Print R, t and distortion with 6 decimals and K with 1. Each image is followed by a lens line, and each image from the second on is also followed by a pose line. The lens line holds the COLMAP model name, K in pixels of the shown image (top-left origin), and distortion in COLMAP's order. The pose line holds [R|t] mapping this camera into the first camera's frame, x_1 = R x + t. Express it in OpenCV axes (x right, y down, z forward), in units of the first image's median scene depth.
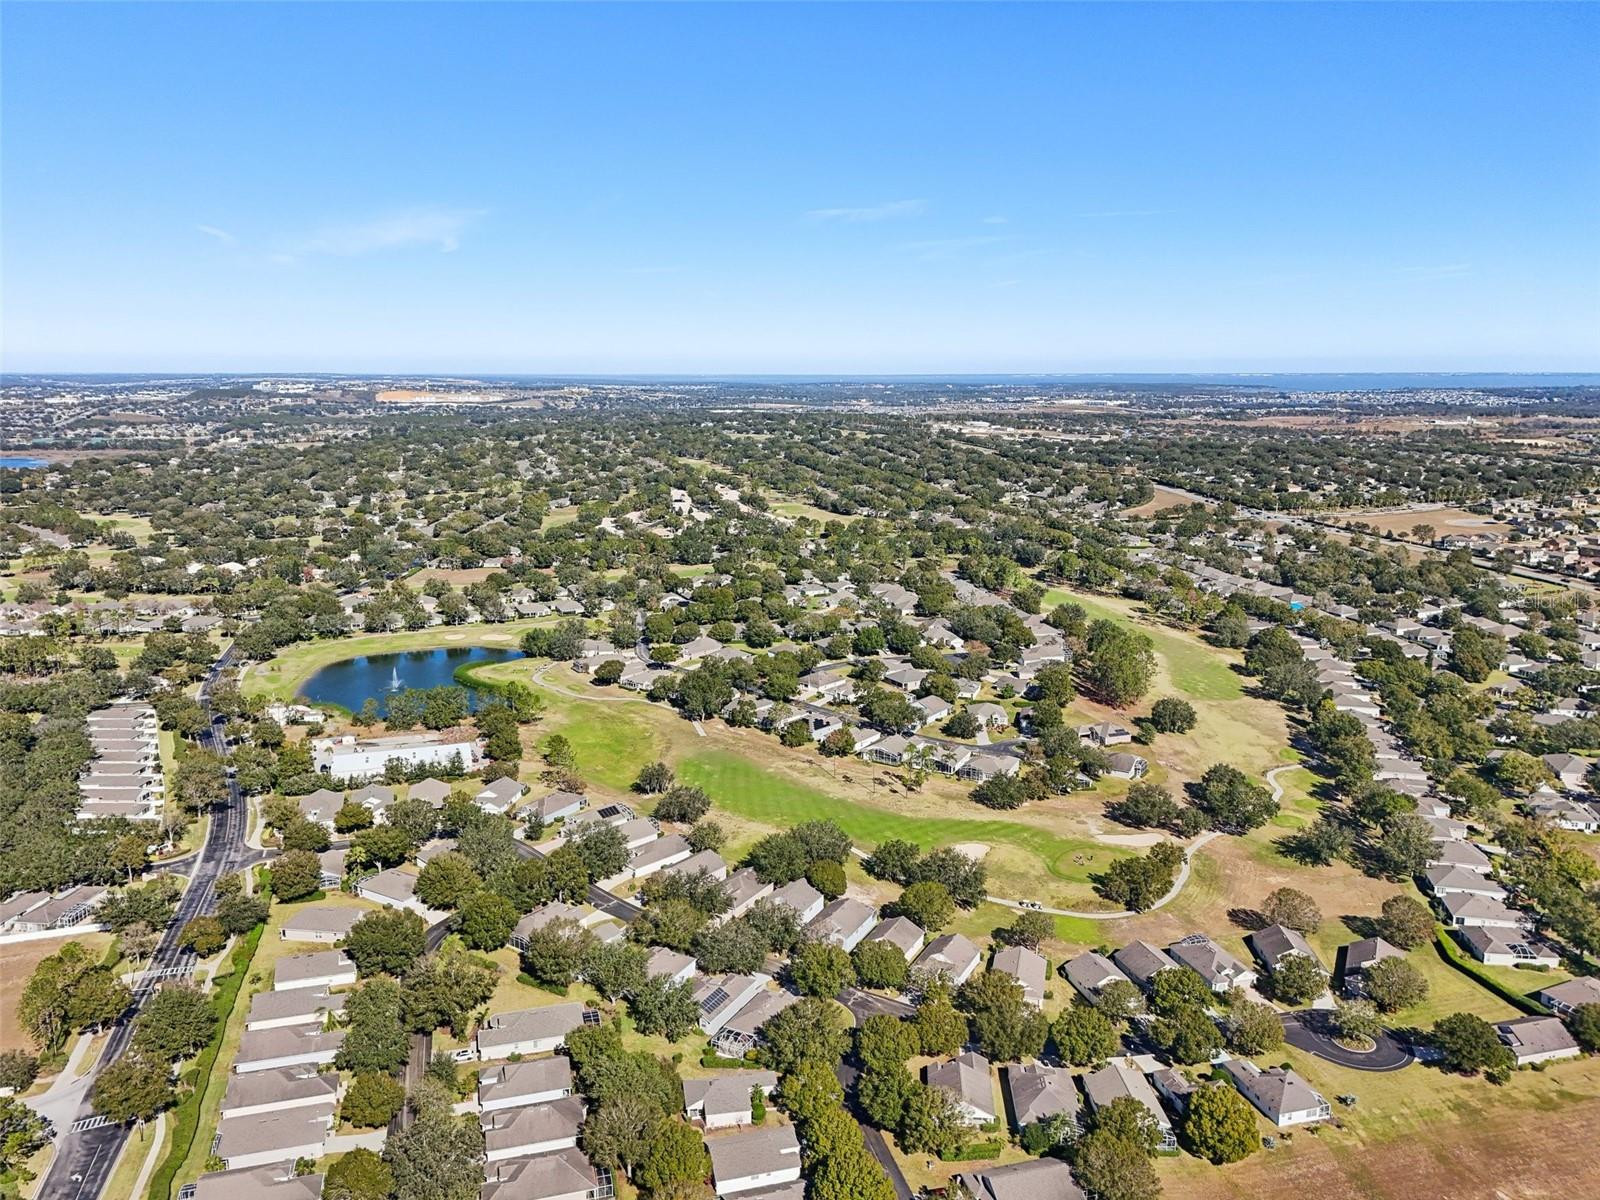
lens RADIAL K [[1187.0, 0, 787.4], [0, 1187.0, 600.0], [0, 0, 1]] dist [0.092713, -0.113068]
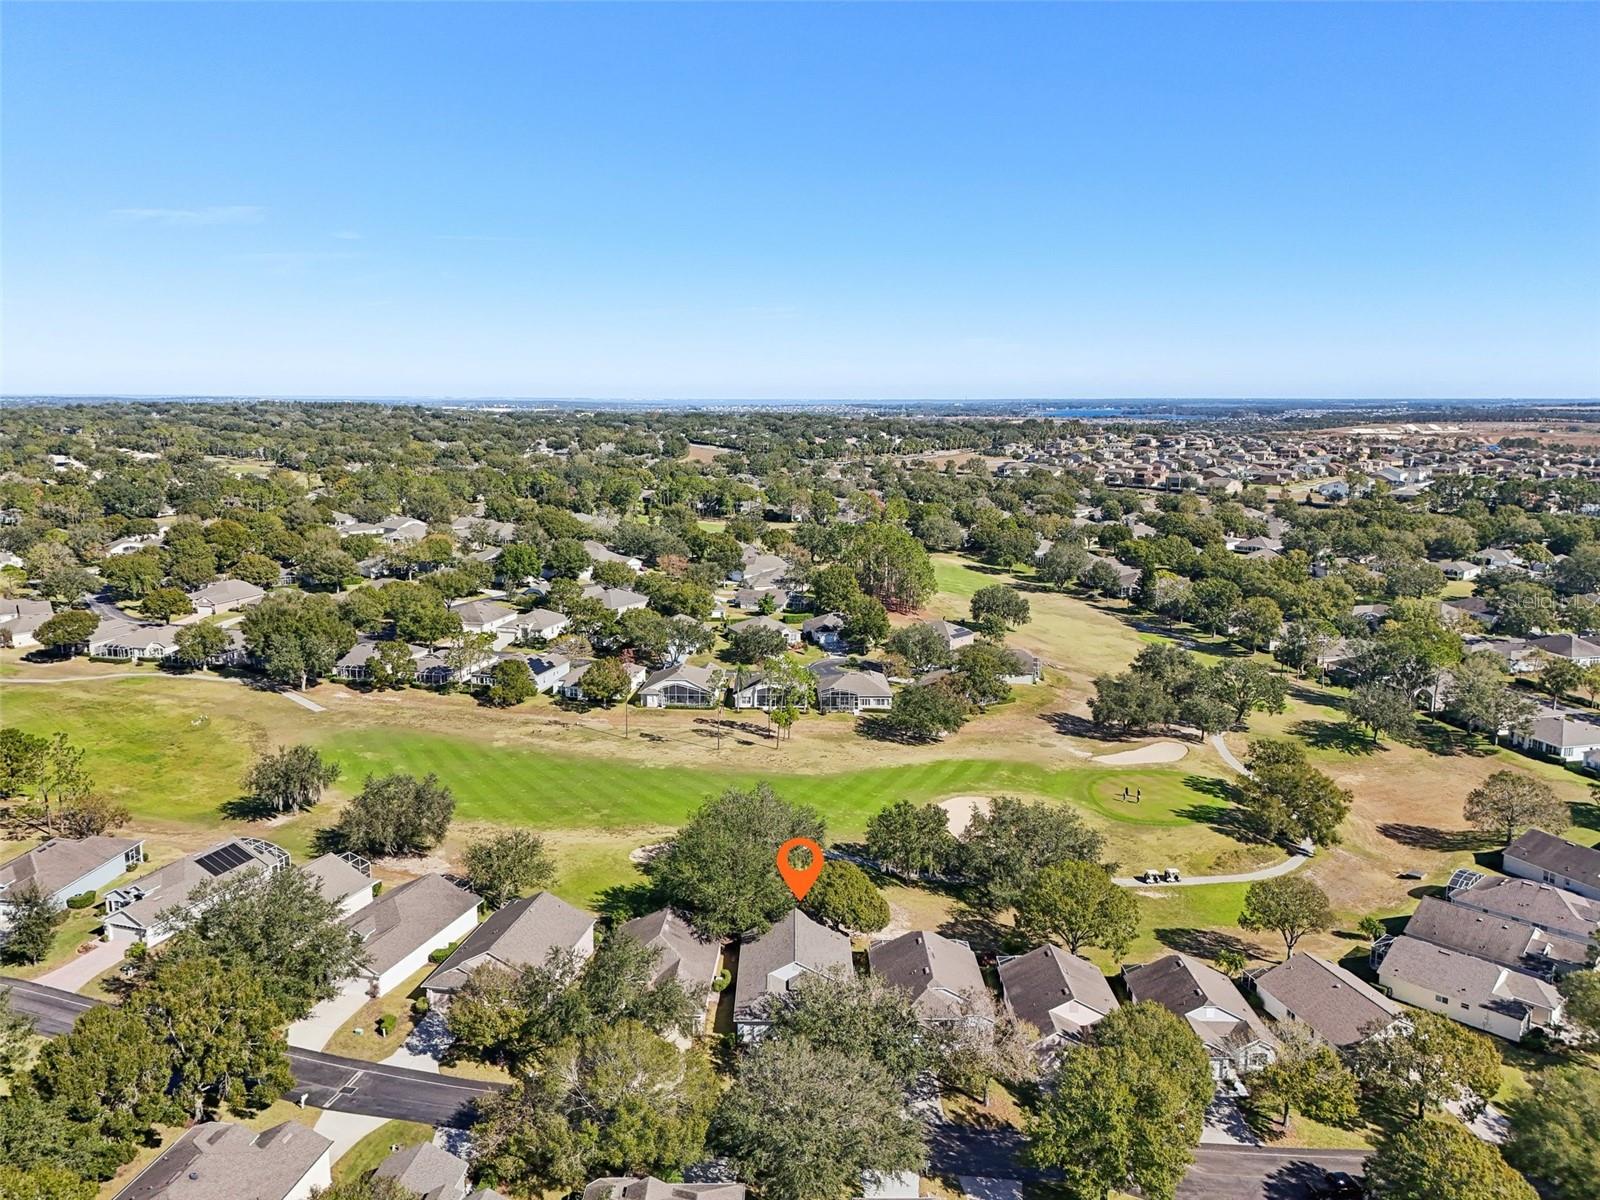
lens RADIAL K [[1187.0, 0, 787.4], [0, 1187.0, 600.0], [0, 0, 1]] dist [0.092713, -0.113068]
pose [[0.879115, -0.073384, 0.470926, -0.136571], [0.086683, 0.996214, -0.006579, 0.087176], [-0.468660, 0.046605, 0.882148, 0.433429]]
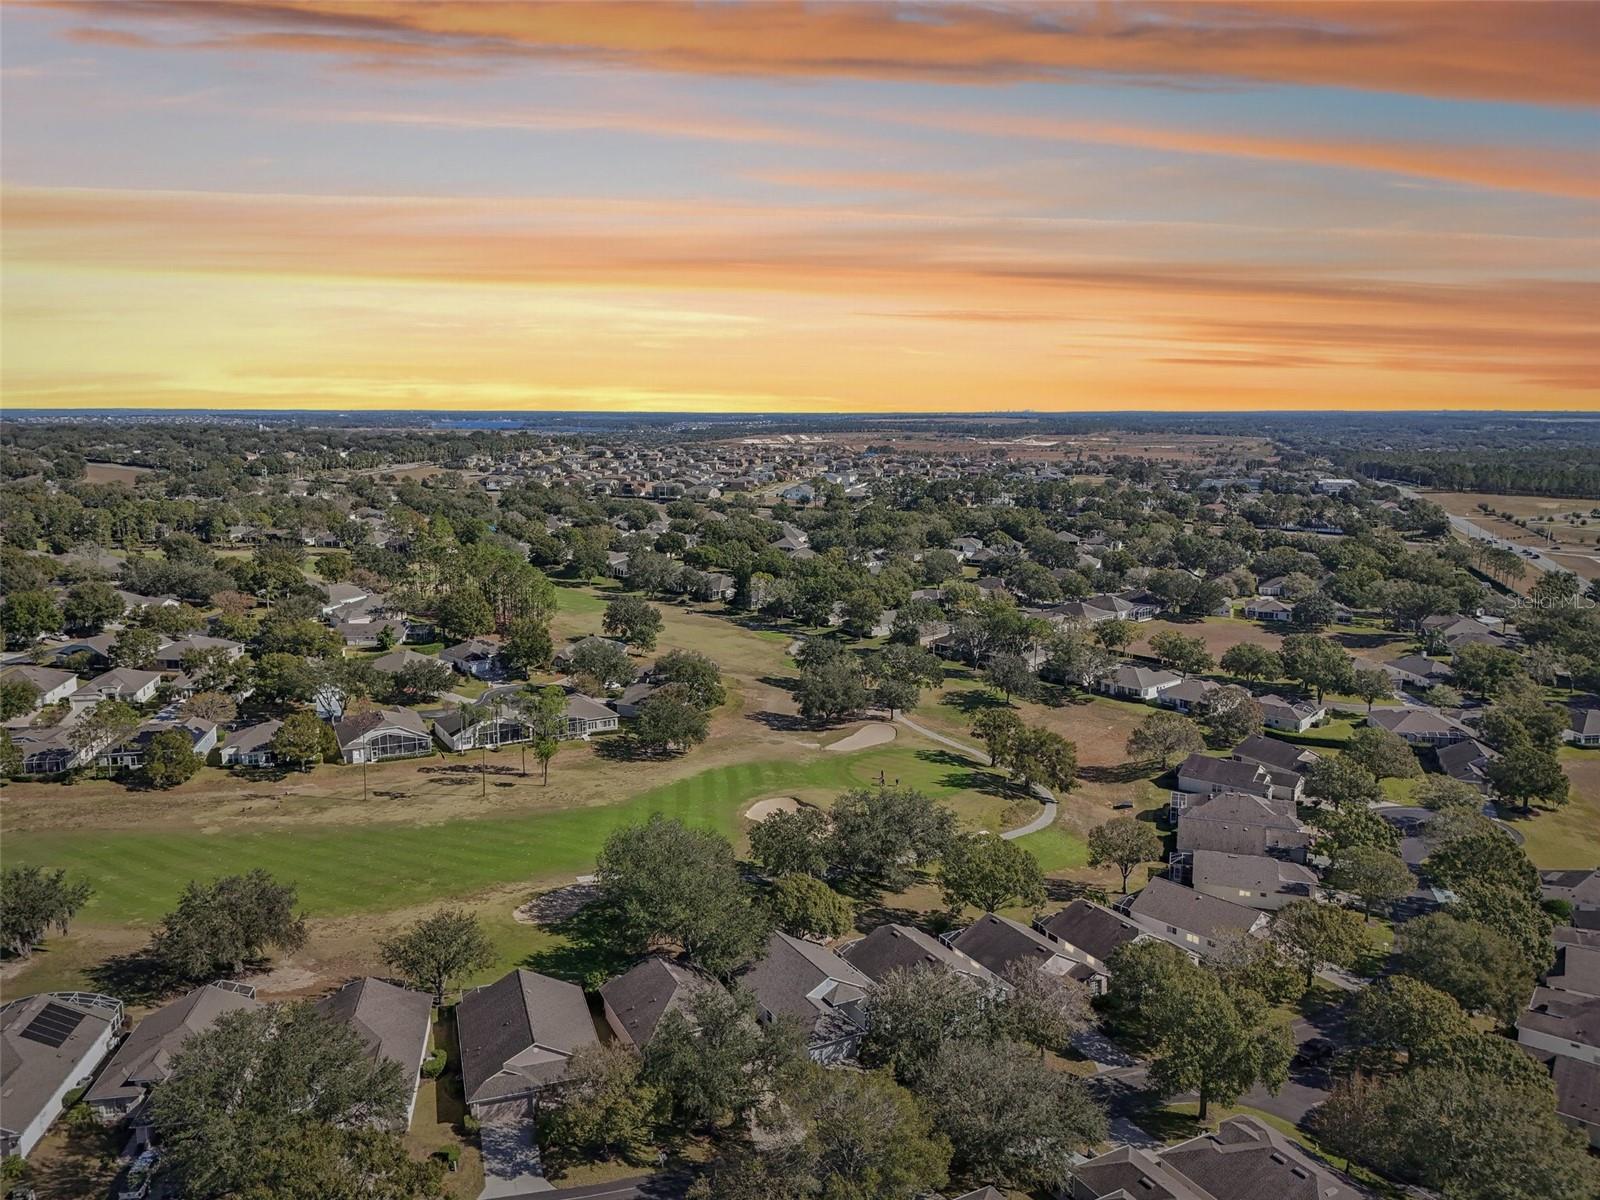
lens RADIAL K [[1187.0, 0, 787.4], [0, 1187.0, 600.0], [0, 0, 1]] dist [0.092713, -0.113068]
pose [[0.545285, -0.127390, 0.828515, -0.236759], [0.160211, 0.986003, 0.046162, 0.067724], [-0.822798, 0.107565, 0.558061, 0.525644]]
